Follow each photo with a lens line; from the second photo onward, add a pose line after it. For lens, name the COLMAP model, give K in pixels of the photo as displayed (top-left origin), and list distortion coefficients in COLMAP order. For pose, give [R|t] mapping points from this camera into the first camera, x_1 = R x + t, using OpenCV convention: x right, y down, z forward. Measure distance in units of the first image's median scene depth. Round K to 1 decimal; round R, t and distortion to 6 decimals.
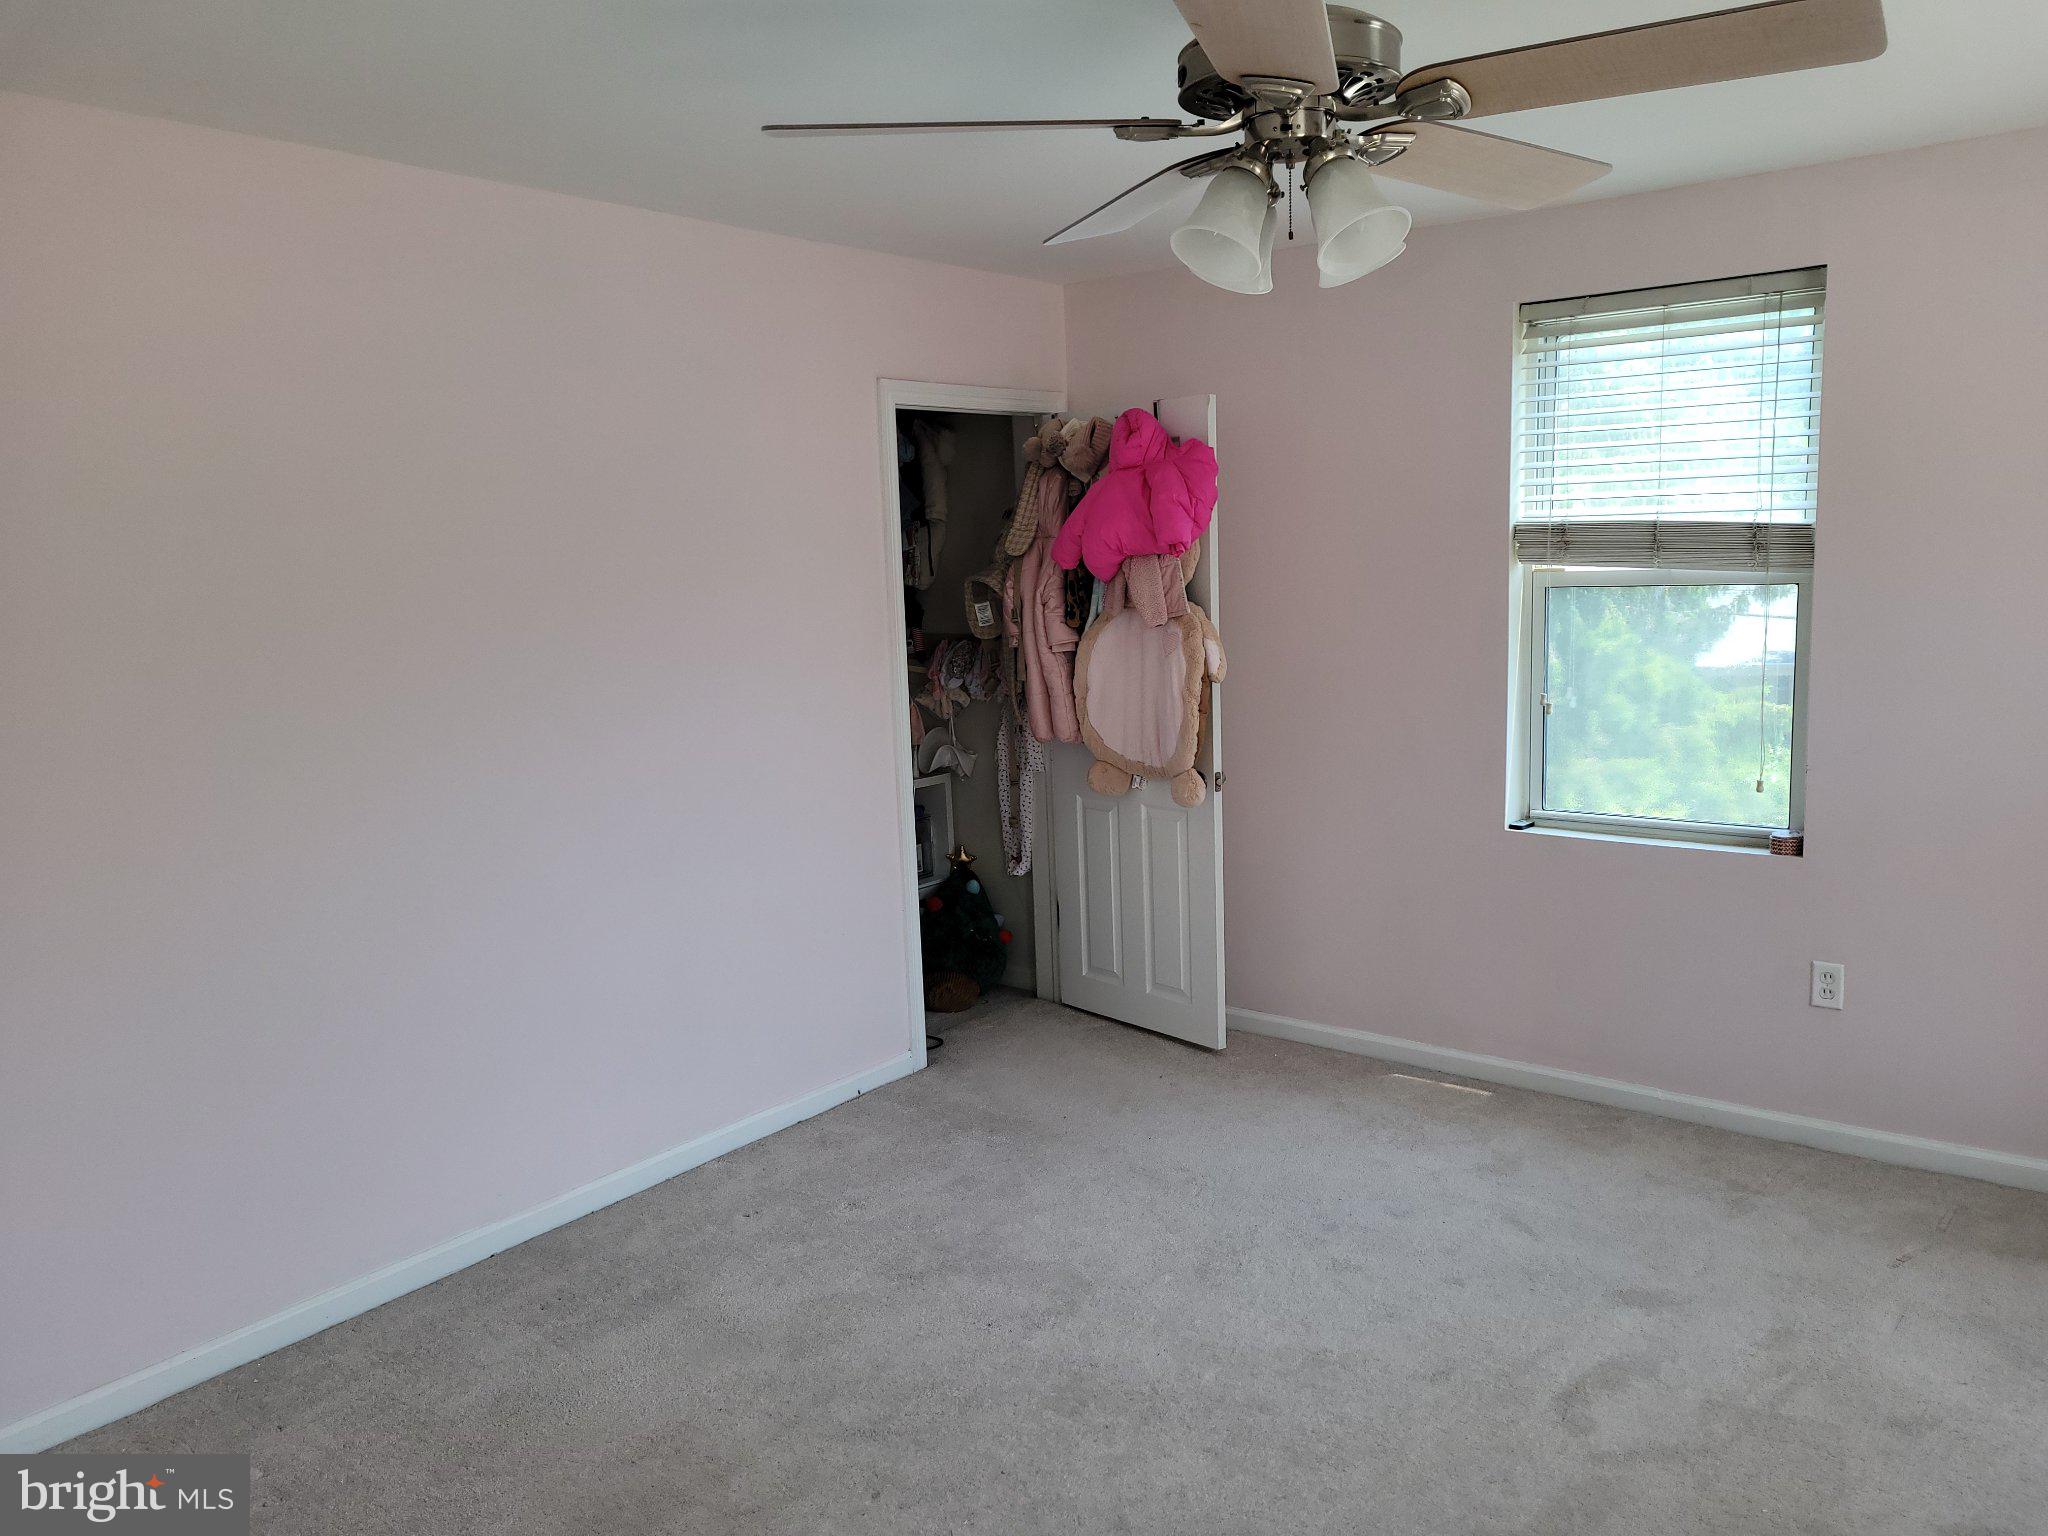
lens RADIAL K [[1535.1, 0, 1061.8], [0, 1535.1, 774.8], [0, 0, 1]] dist [0.081276, -0.062113]
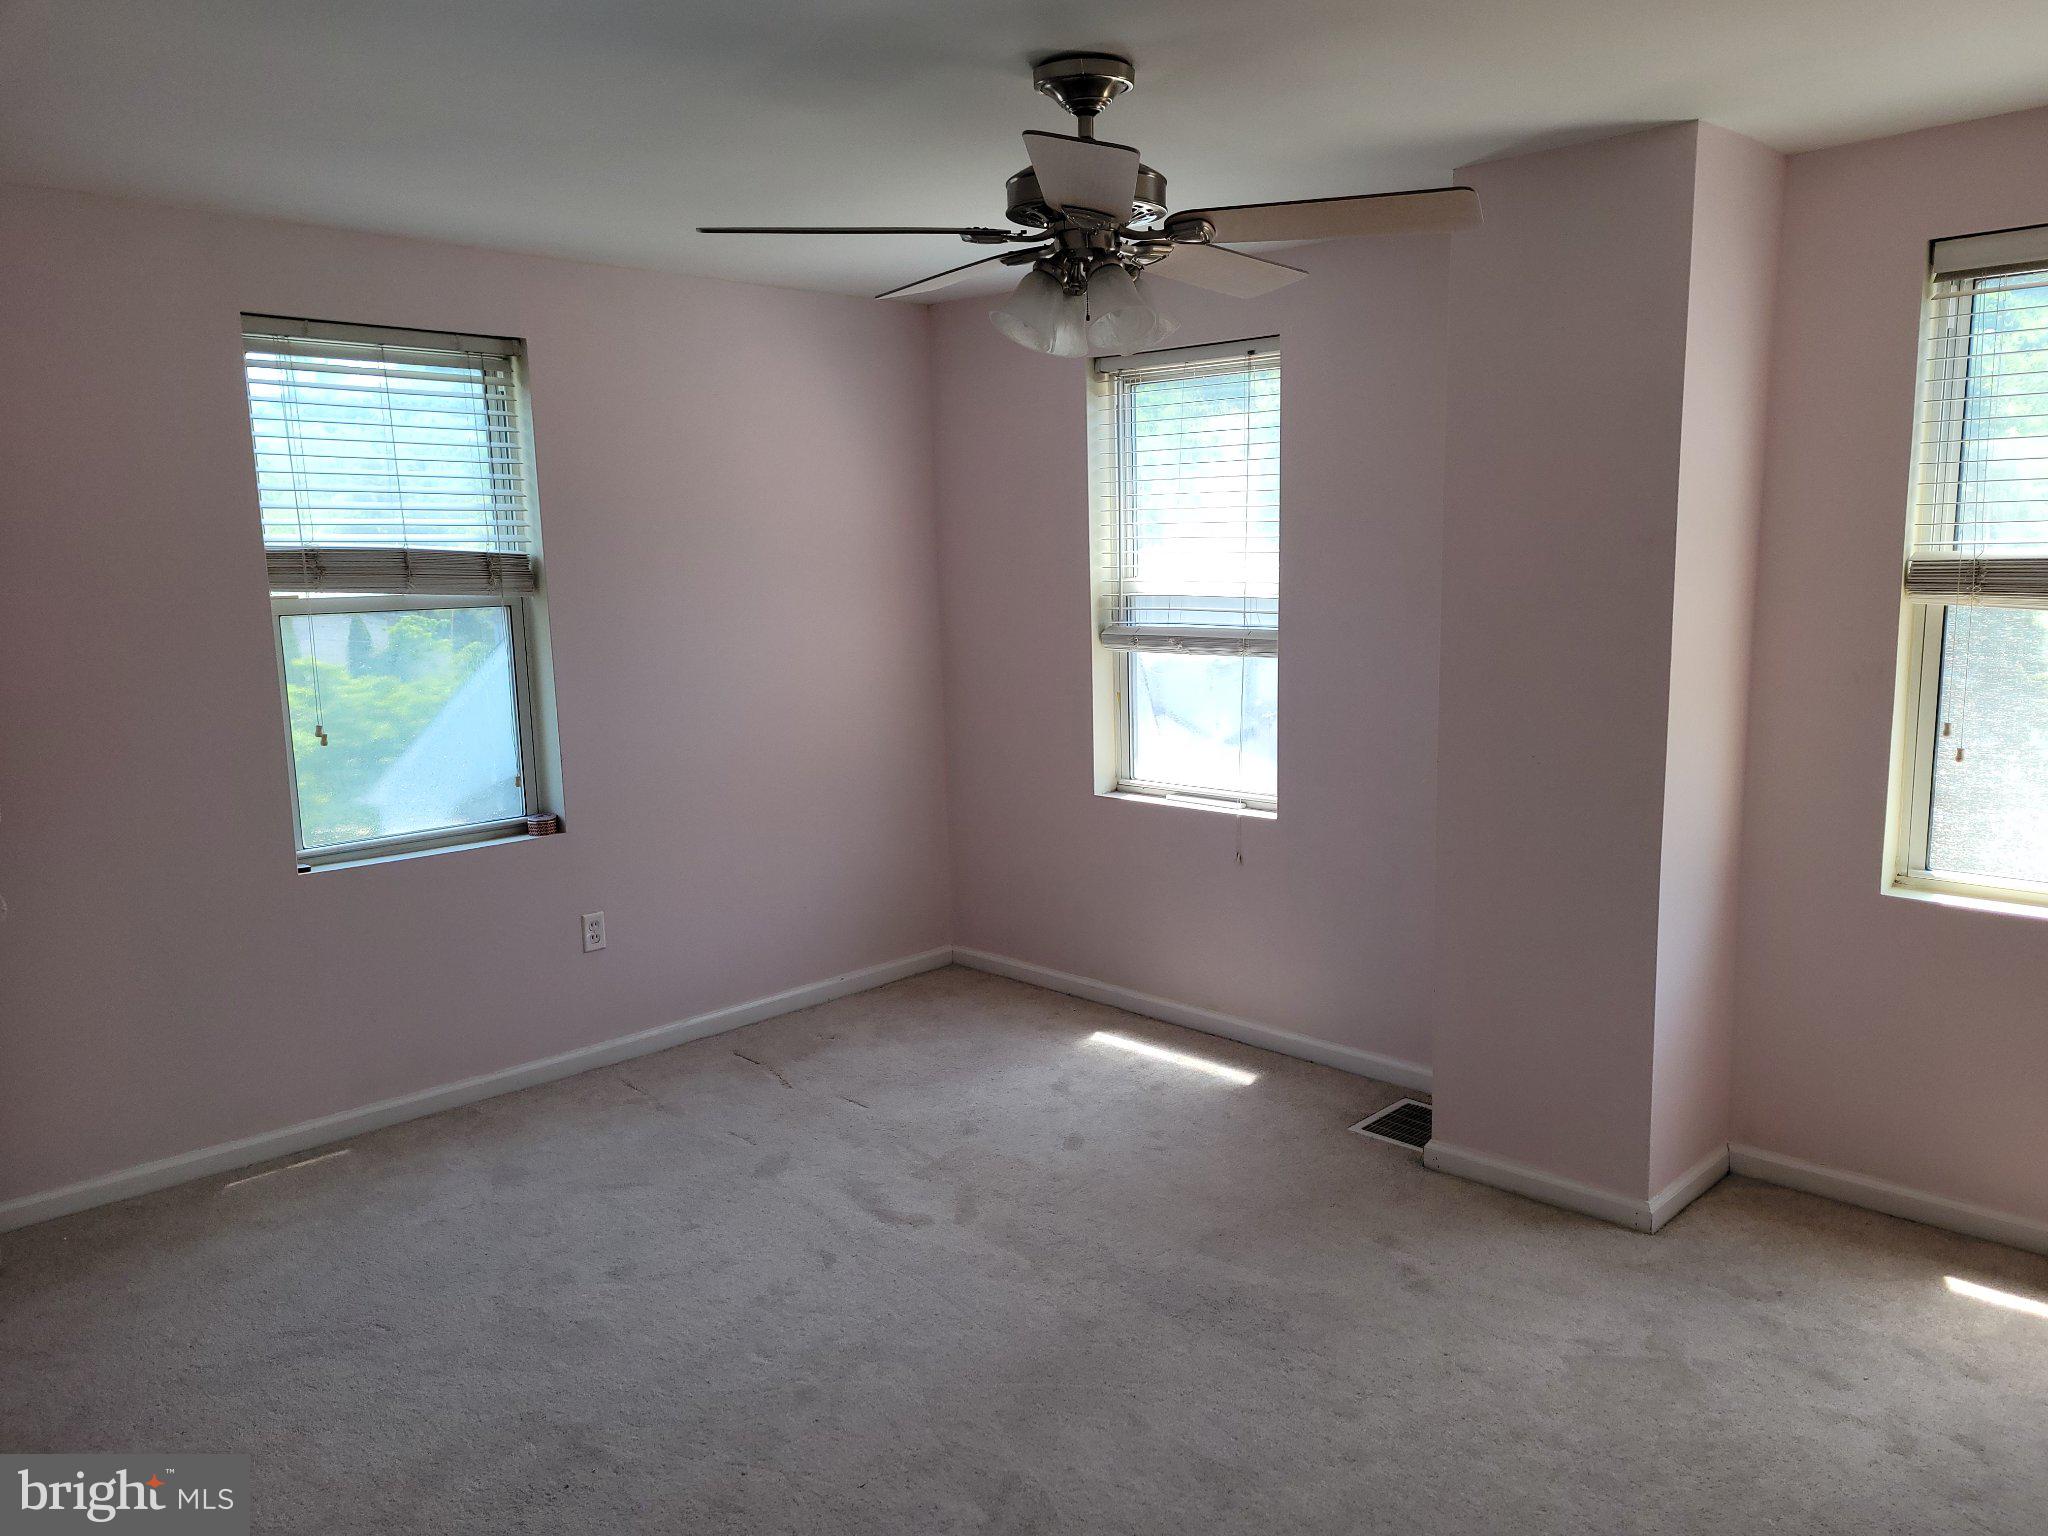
lens RADIAL K [[1535.1, 0, 1061.8], [0, 1535.1, 774.8], [0, 0, 1]] dist [0.081276, -0.062113]
pose [[0.112492, -0.124005, 0.985885, -0.642335], [0.156050, 0.982075, 0.105720, -0.056479], [-0.981322, 0.141955, 0.129827, 0.459855]]
